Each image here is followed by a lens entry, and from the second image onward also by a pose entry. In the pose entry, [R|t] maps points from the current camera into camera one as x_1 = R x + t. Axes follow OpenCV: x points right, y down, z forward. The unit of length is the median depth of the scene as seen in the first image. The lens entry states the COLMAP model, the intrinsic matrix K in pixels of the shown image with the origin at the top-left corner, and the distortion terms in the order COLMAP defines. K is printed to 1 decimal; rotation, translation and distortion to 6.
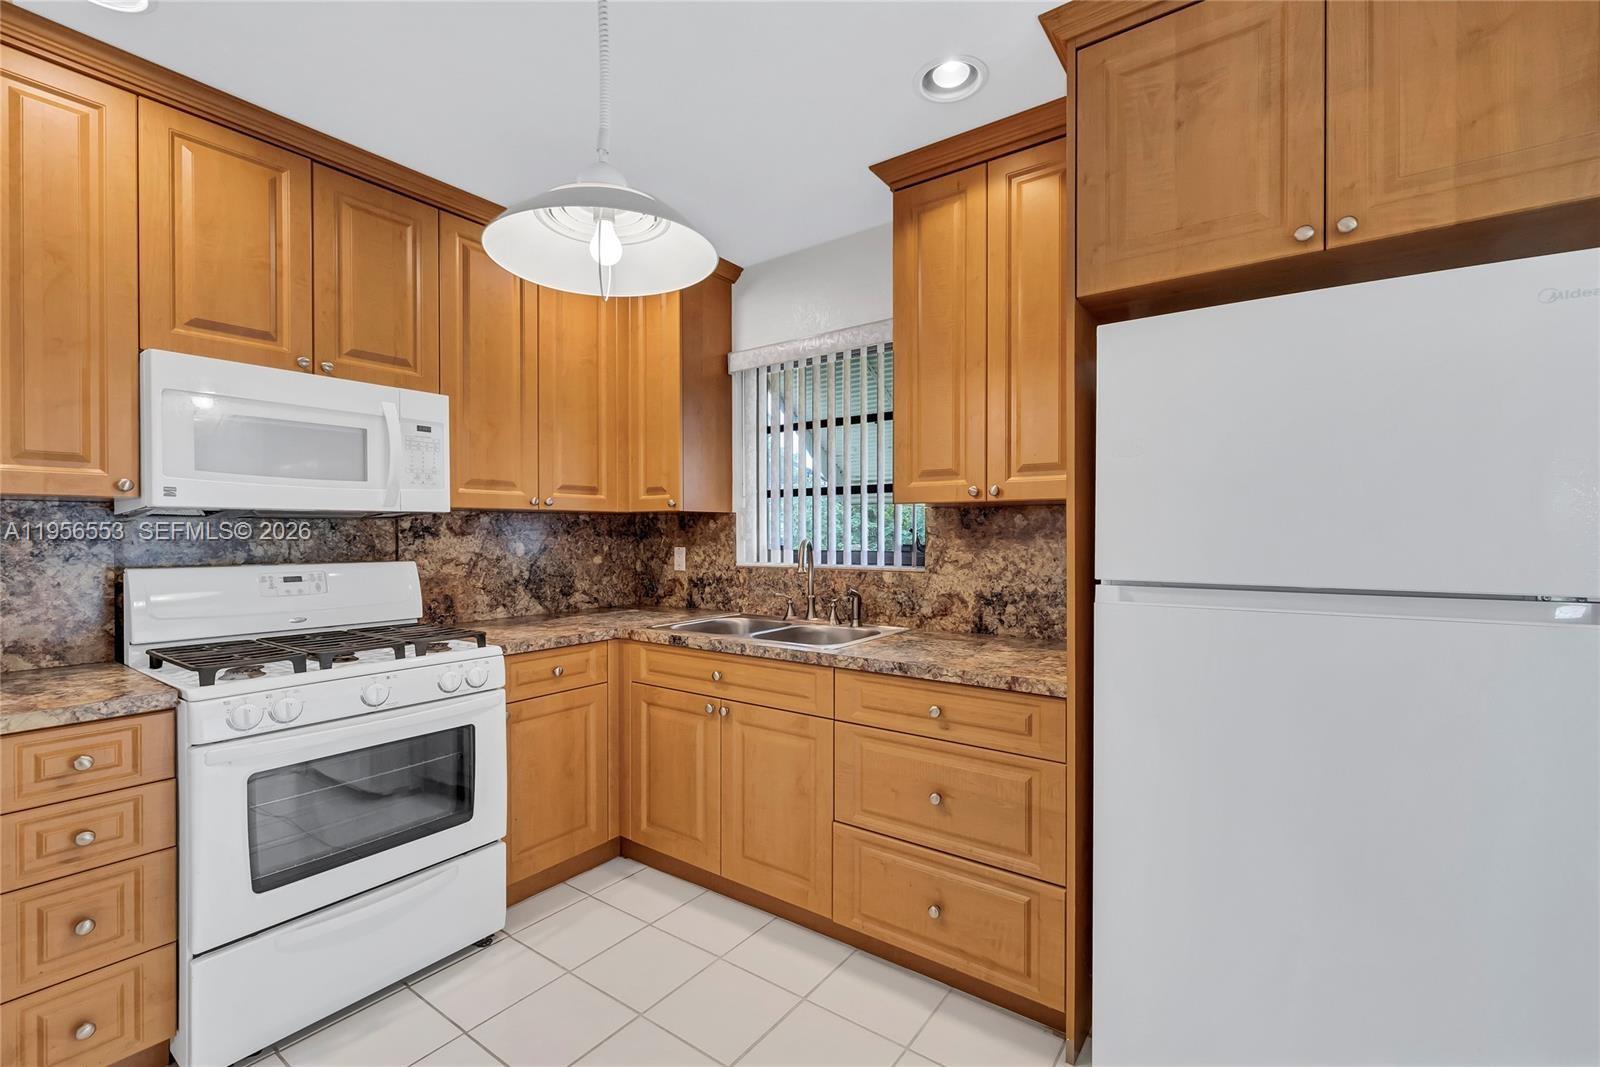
lens RADIAL K [[707.8, 0, 792.7], [0, 707.8, 534.1], [0, 0, 1]] dist [0.001901, -0.001309]
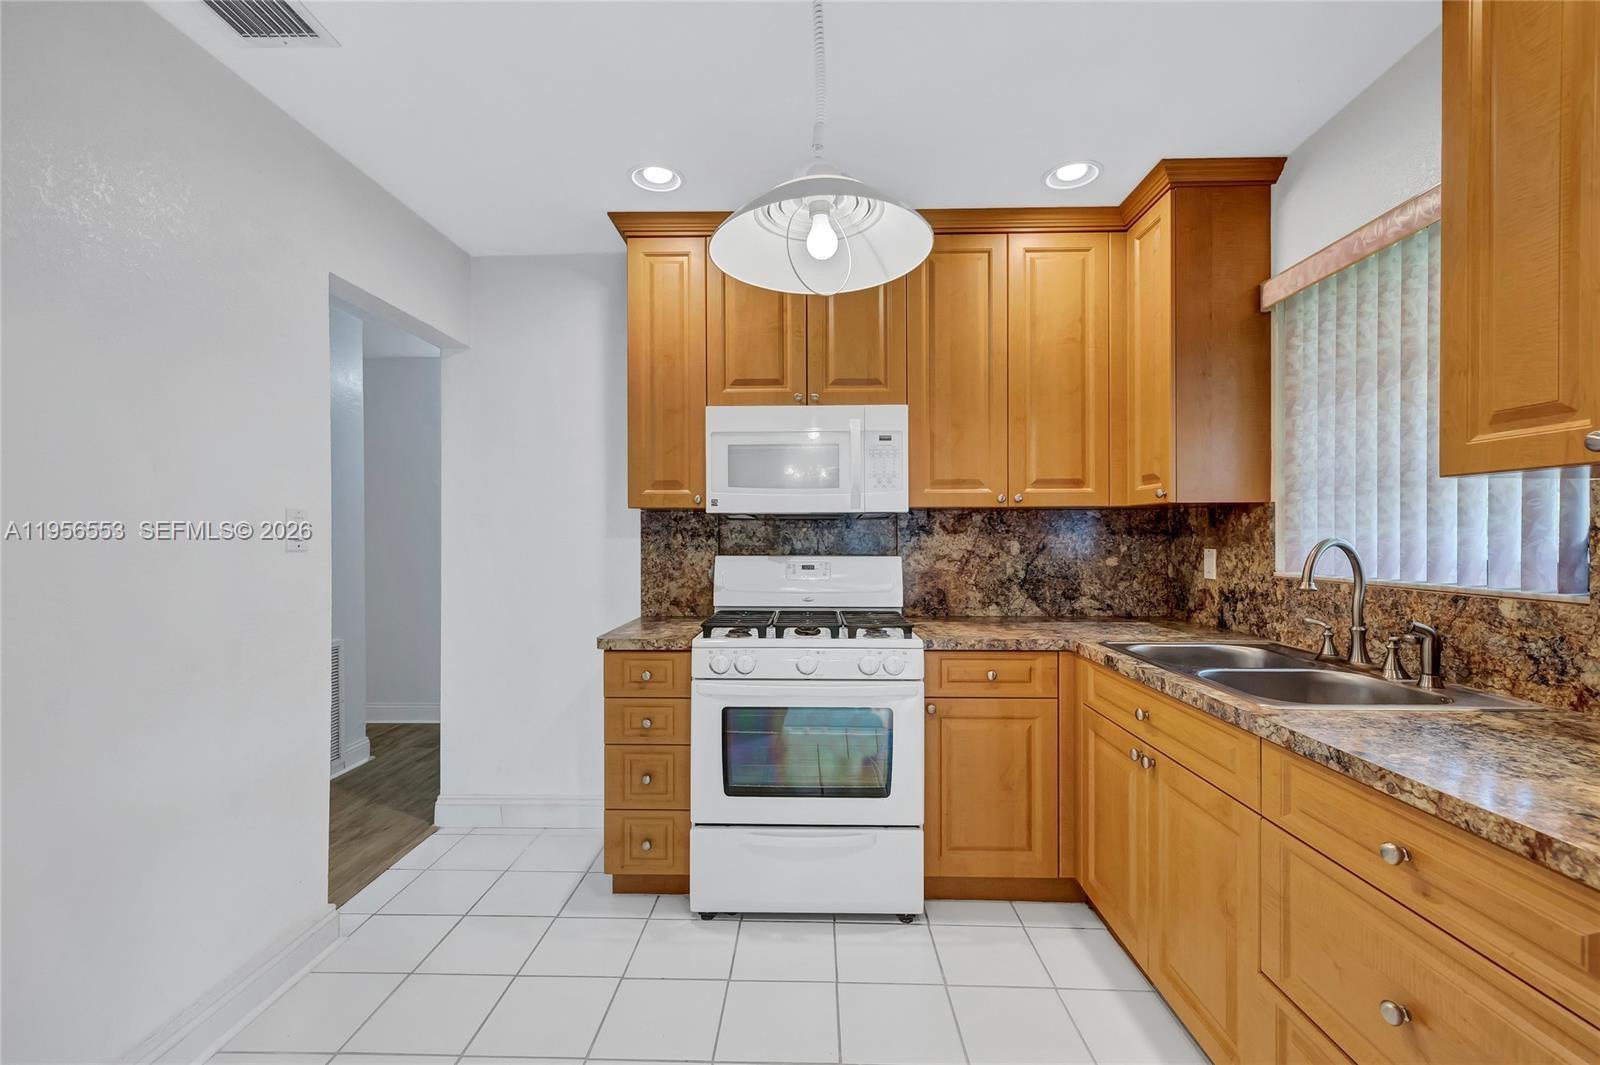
lens RADIAL K [[707.8, 0, 782.0], [0, 707.8, 534.2], [0, 0, 1]] dist [0.001901, -0.001309]
pose [[0.554082, 0.001124, -0.832461, 0.298309], [-0.000778, 0.999999, 0.000832, 0.002522], [0.832462, 0.000186, 0.554082, 0.228617]]
